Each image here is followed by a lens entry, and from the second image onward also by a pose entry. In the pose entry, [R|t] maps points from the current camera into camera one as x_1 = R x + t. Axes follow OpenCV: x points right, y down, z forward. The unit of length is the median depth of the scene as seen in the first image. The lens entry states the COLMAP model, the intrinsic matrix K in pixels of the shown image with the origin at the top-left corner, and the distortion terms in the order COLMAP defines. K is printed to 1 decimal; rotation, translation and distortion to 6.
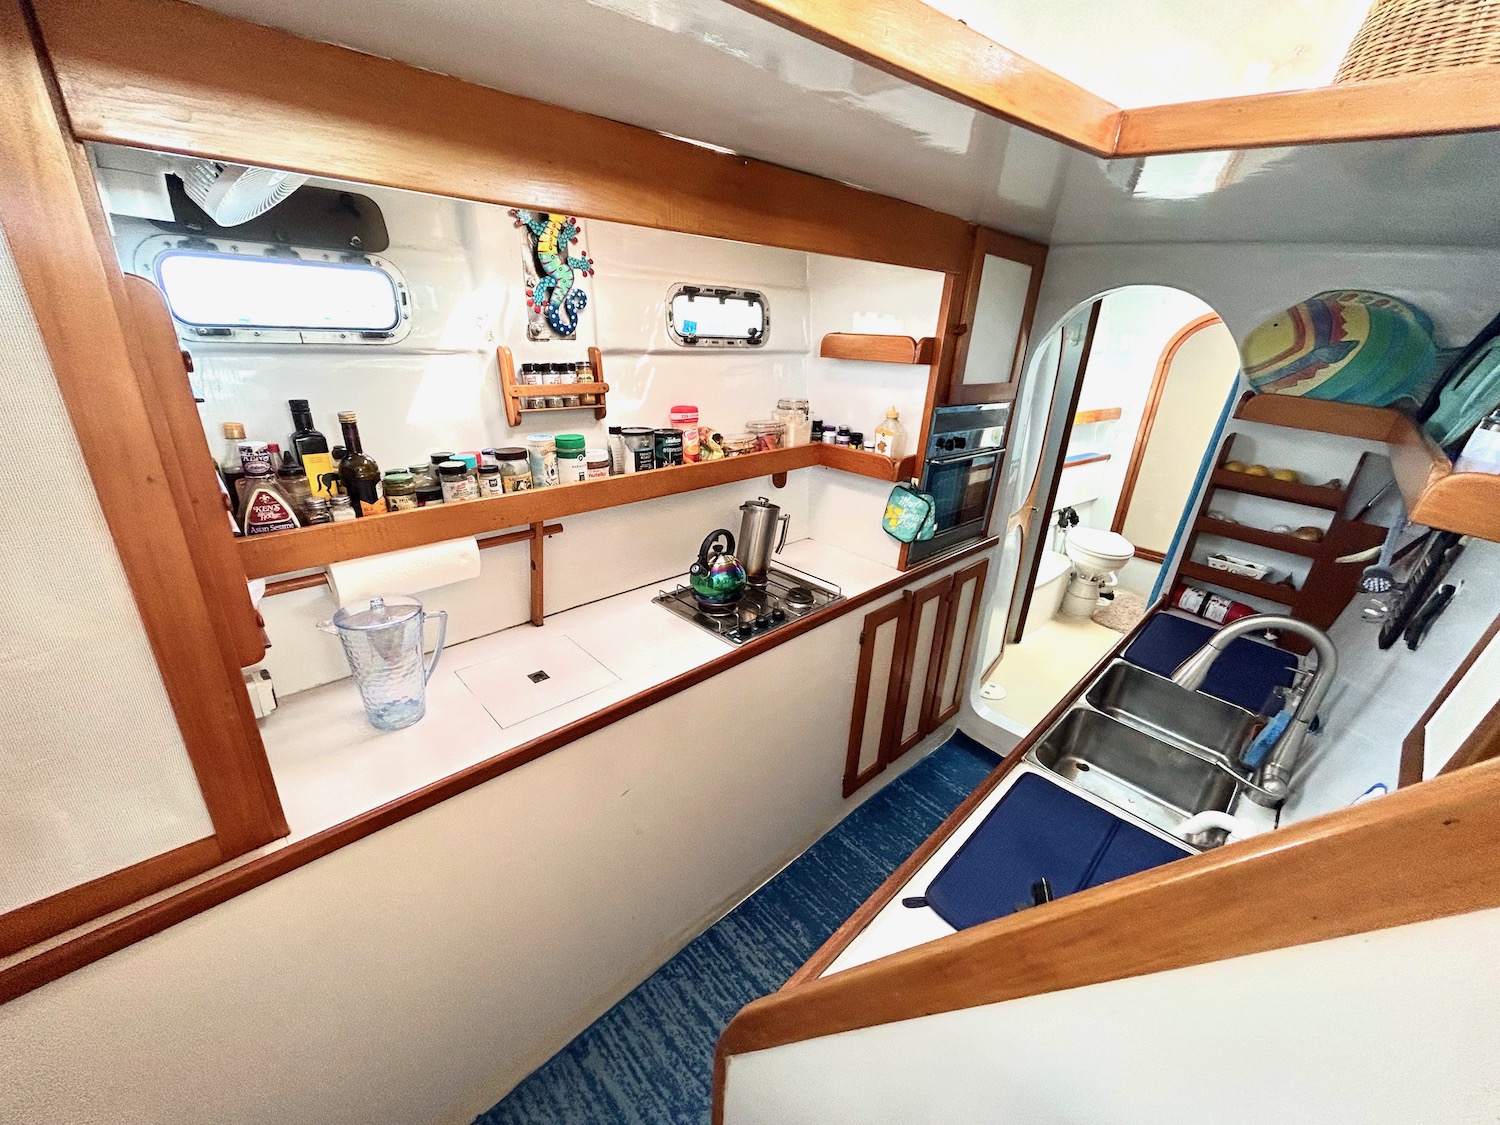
lens RADIAL K [[598.8, 0, 749.9], [0, 598.8, 563.4], [0, 0, 1]] dist [0.000855, 0.000136]
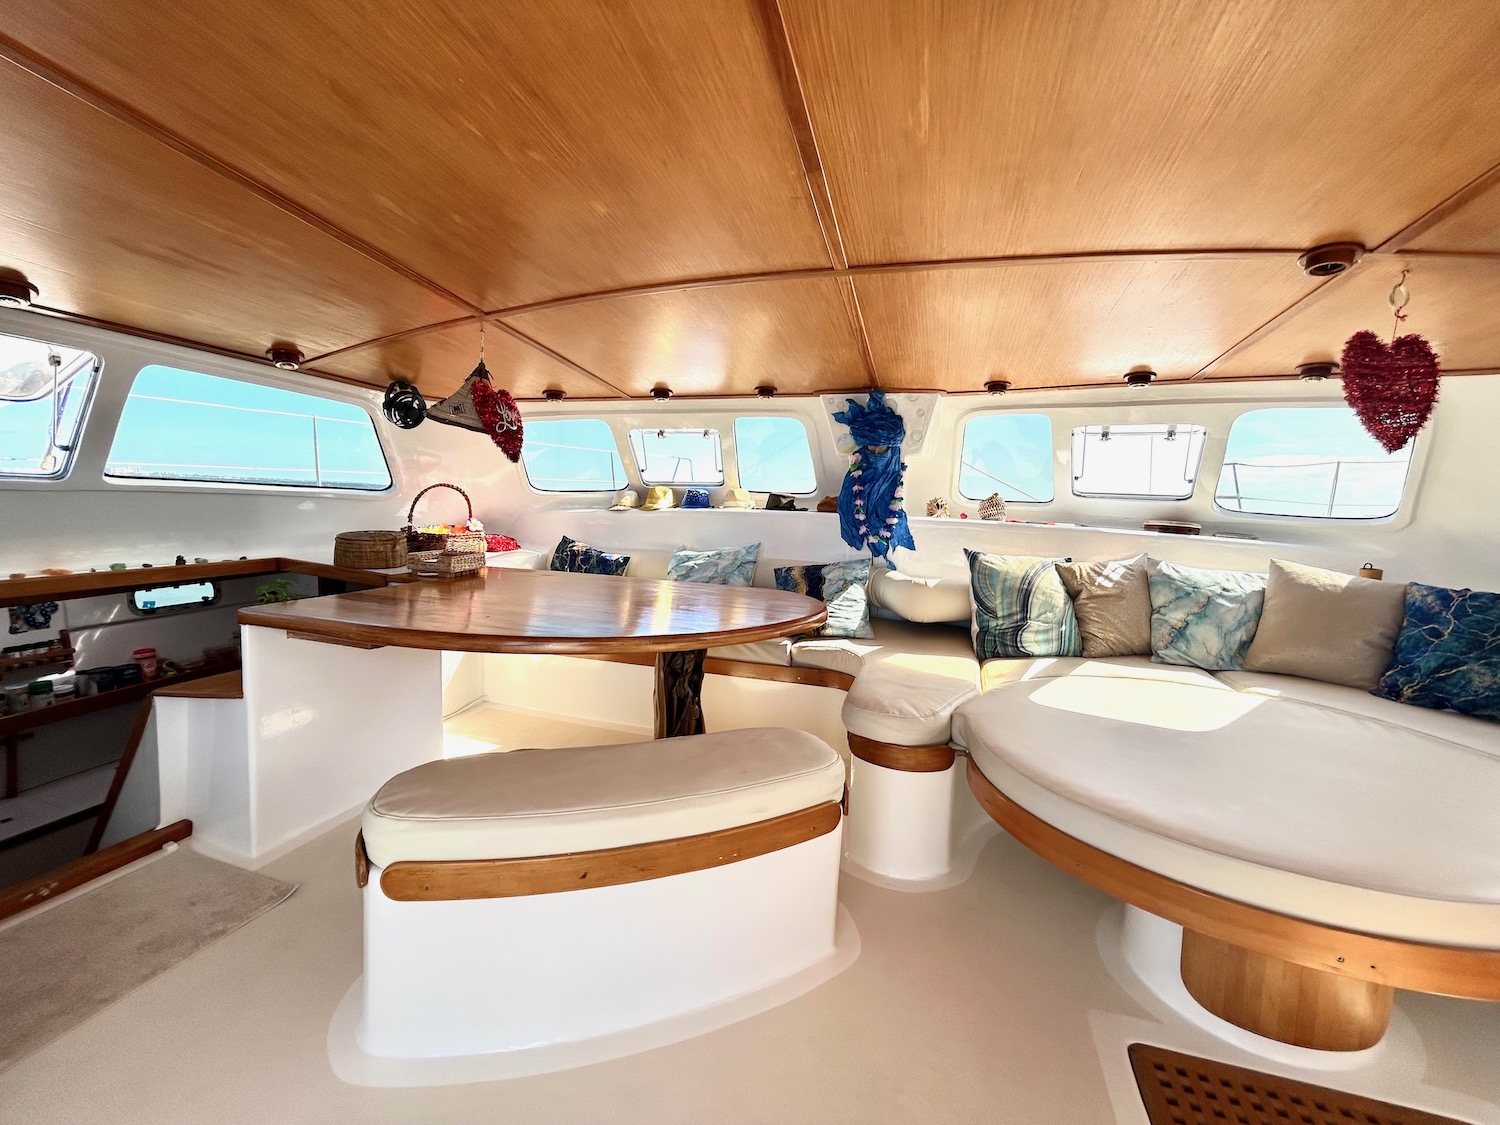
lens RADIAL K [[598.8, 0, 746.4], [0, 598.8, 557.9], [0, 0, 1]] dist [0.000855, 0.000136]
pose [[0.864815, -0.071646, 0.496953, 0.643961], [0.196571, 0.959073, -0.203809, 0.209565], [-0.462013, 0.273944, 0.843504, -1.558546]]
